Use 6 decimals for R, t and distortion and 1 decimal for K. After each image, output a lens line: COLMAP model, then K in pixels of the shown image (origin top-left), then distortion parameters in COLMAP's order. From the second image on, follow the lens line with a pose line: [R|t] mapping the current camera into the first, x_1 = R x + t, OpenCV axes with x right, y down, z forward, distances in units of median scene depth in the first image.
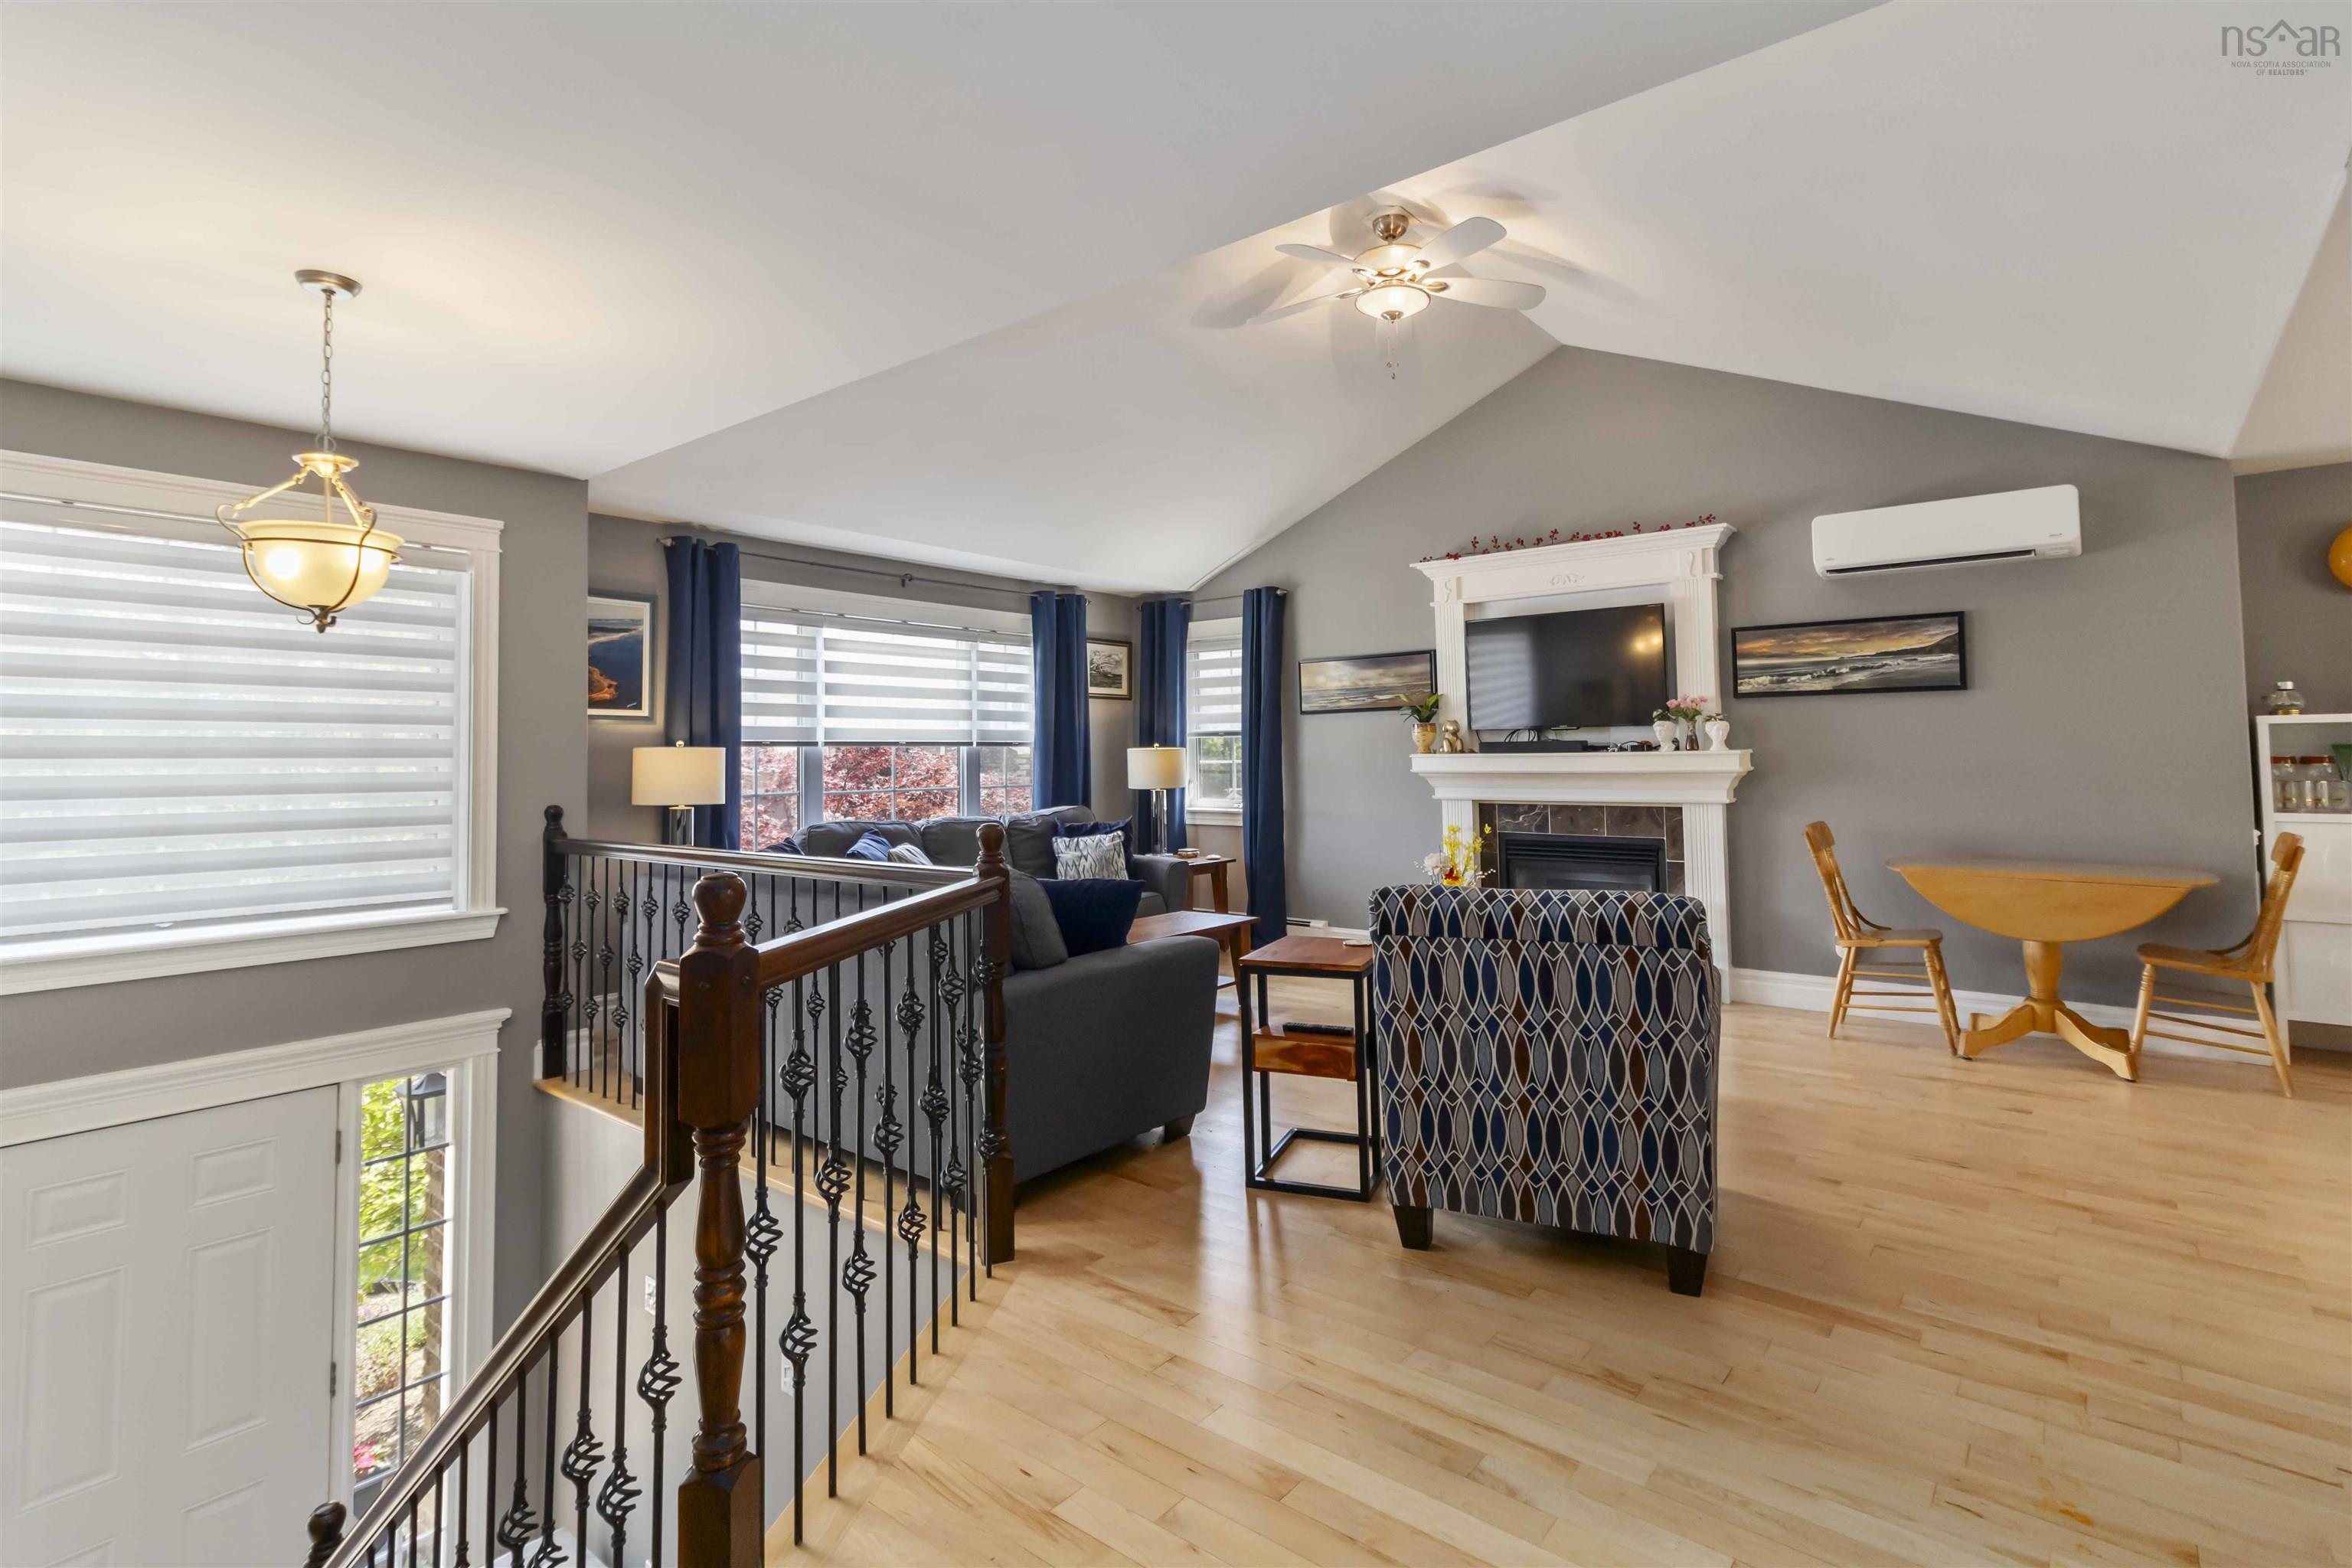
lens RADIAL K [[1093.9, 0, 1193.8], [0, 1093.9, 691.2], [0, 0, 1]] dist [0.005063, 0.000534]
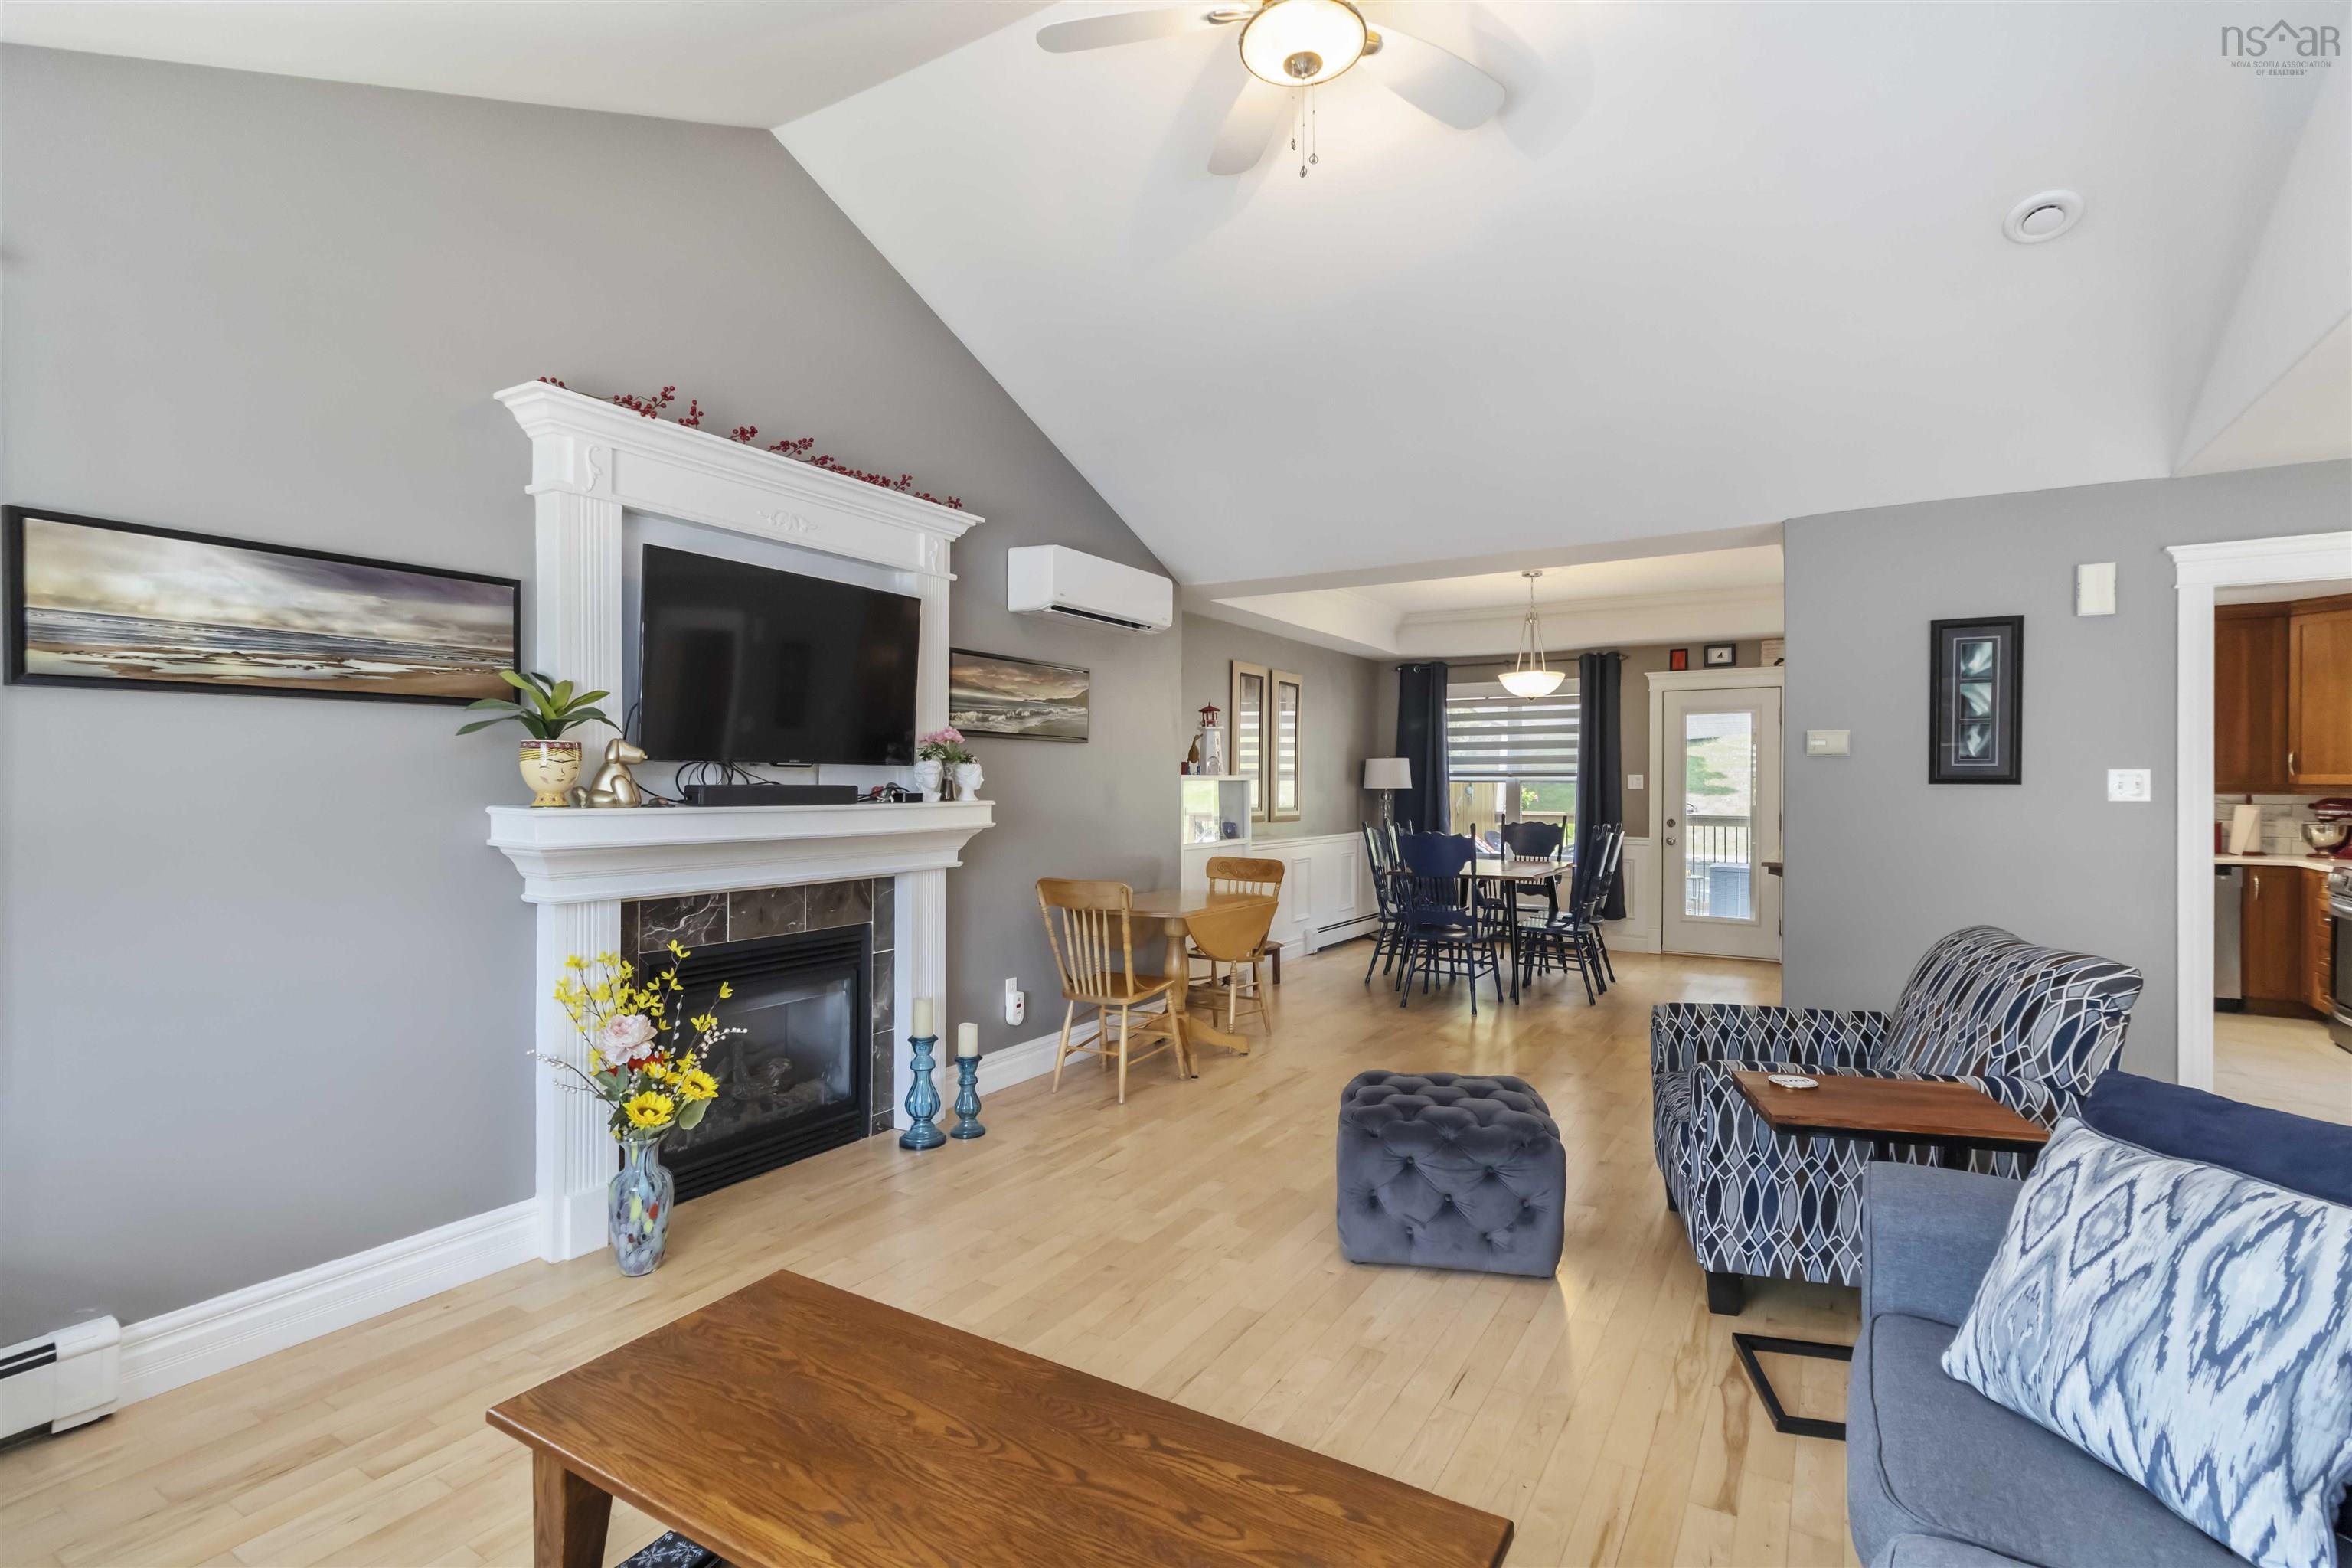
lens RADIAL K [[1093.9, 0, 1187.6], [0, 1093.9, 785.3], [0, 0, 1]] dist [0.005063, 0.000534]
pose [[-0.131379, 0.007103, 0.991307, -0.315210], [-0.061398, 0.997996, -0.015289, 0.043405], [-0.989429, -0.062873, -0.130680, 0.905602]]
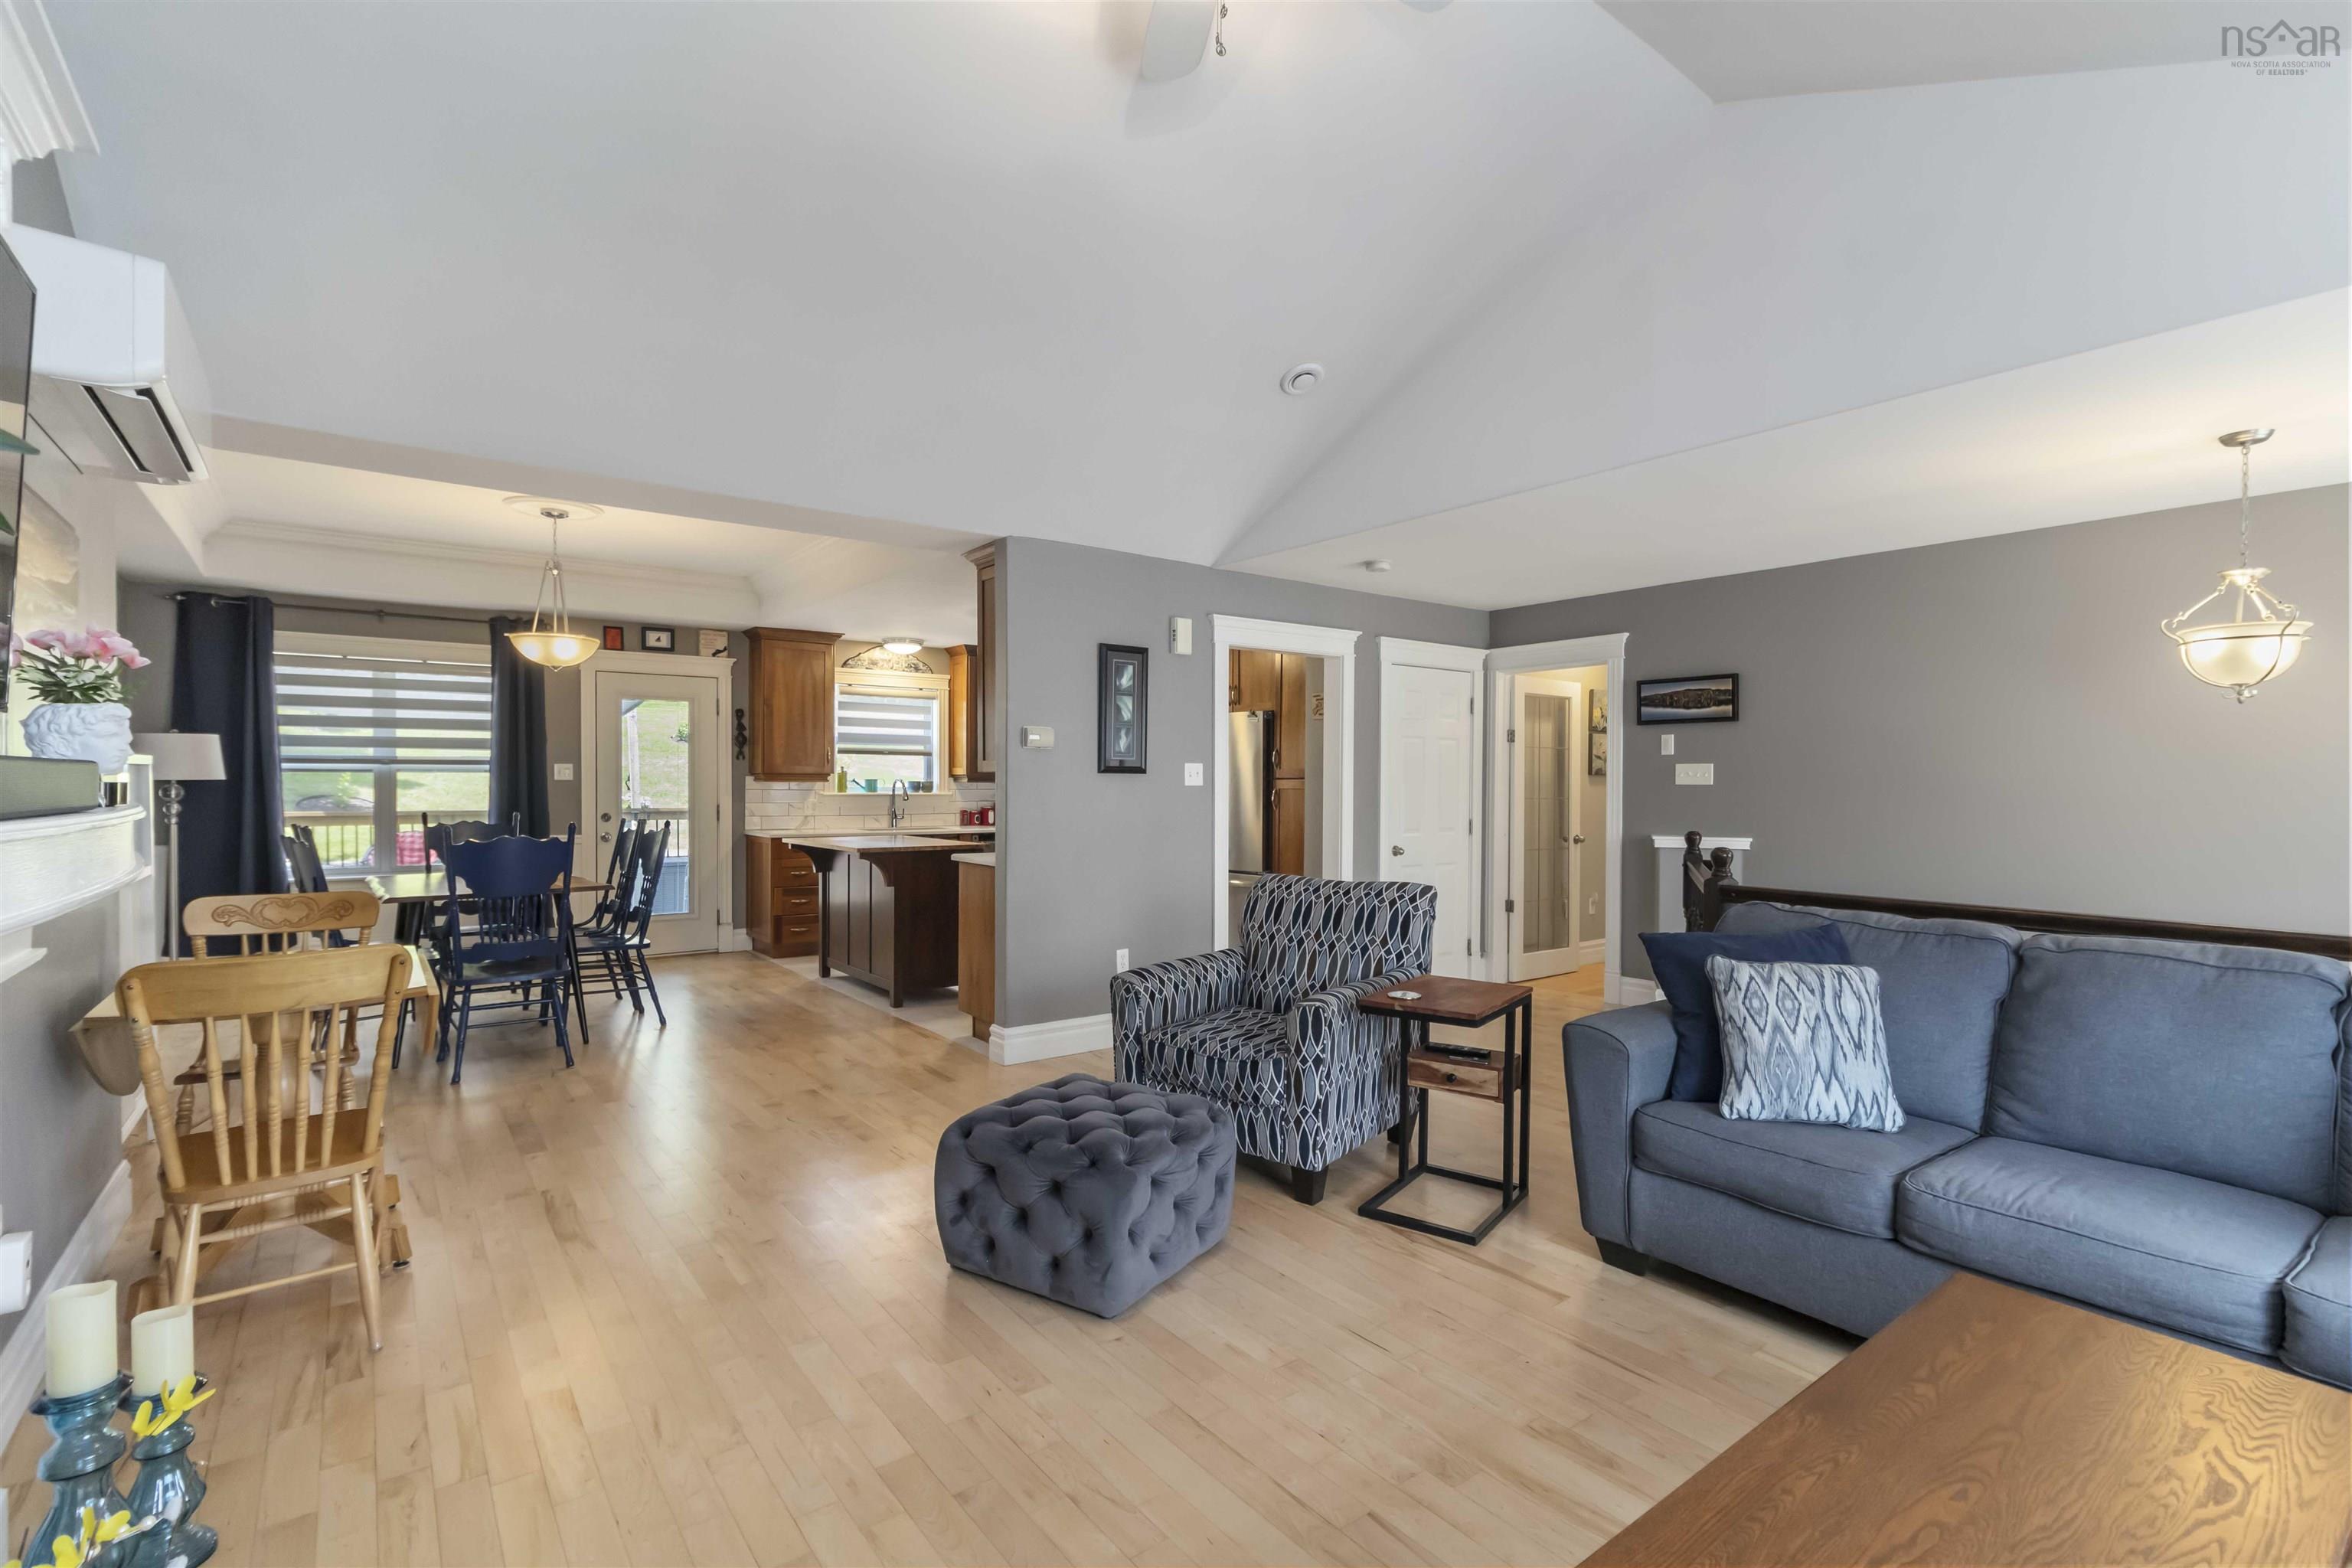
lens RADIAL K [[1093.9, 0, 1184.8], [0, 1093.9, 783.4], [0, 0, 1]] dist [0.005063, 0.000534]
pose [[-0.971016, 0.006510, 0.238924, 0.066518], [-0.007662, 0.998267, -0.058342, 0.063008], [-0.238890, -0.058482, -0.969284, 1.200848]]
